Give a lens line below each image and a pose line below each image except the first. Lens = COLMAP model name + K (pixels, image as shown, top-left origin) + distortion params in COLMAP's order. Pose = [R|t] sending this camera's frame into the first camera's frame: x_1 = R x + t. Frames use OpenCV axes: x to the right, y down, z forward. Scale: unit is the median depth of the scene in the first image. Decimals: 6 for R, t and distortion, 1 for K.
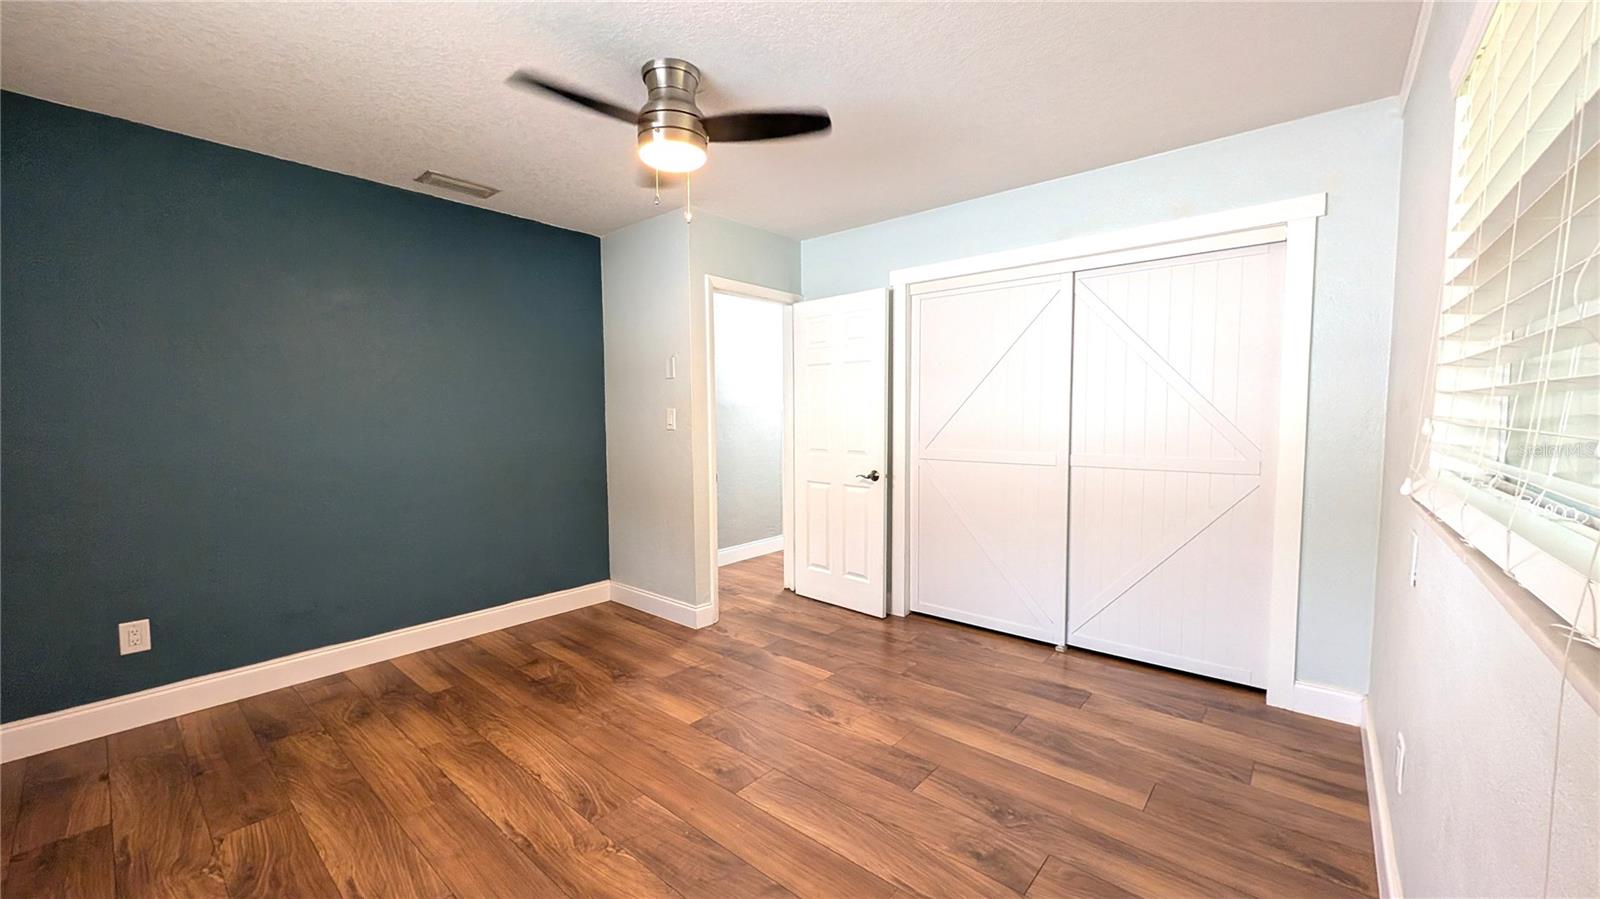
lens RADIAL K [[609.3, 0, 795.1], [0, 609.3, 451.6], [0, 0, 1]] dist [0.000293, -0.000020]
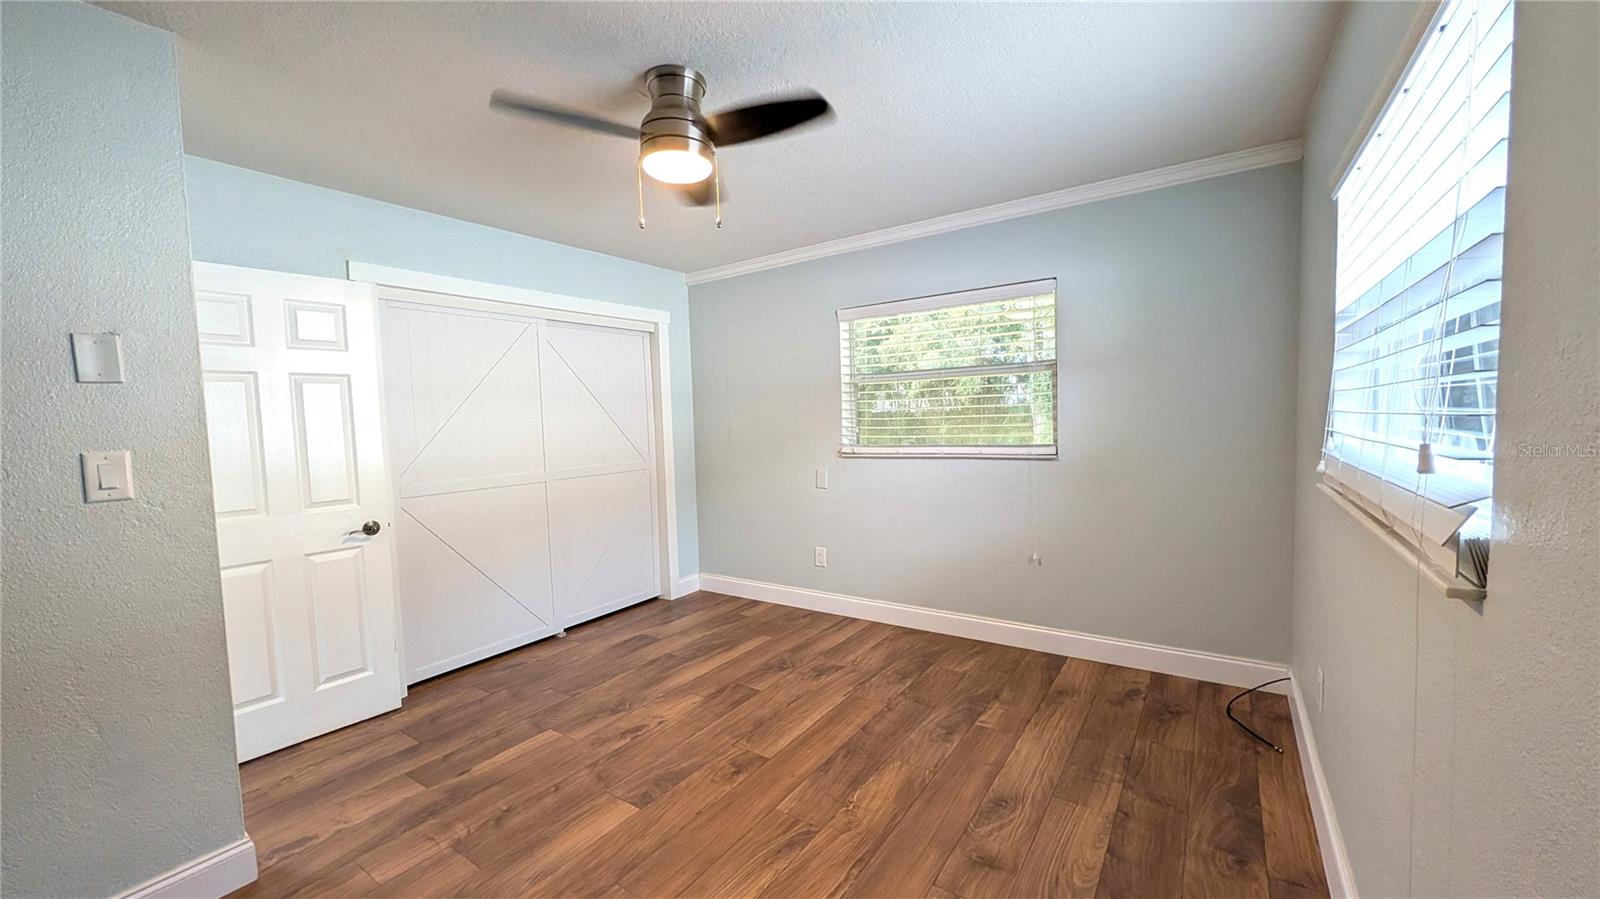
lens RADIAL K [[609.3, 0, 798.4], [0, 609.3, 451.6], [0, 0, 1]] dist [0.000293, -0.000020]
pose [[-0.103718, -0.047039, 0.993494, -0.918562], [0.099264, 0.993404, 0.057398, -0.062180], [-0.989641, 0.104572, -0.098365, 0.742535]]
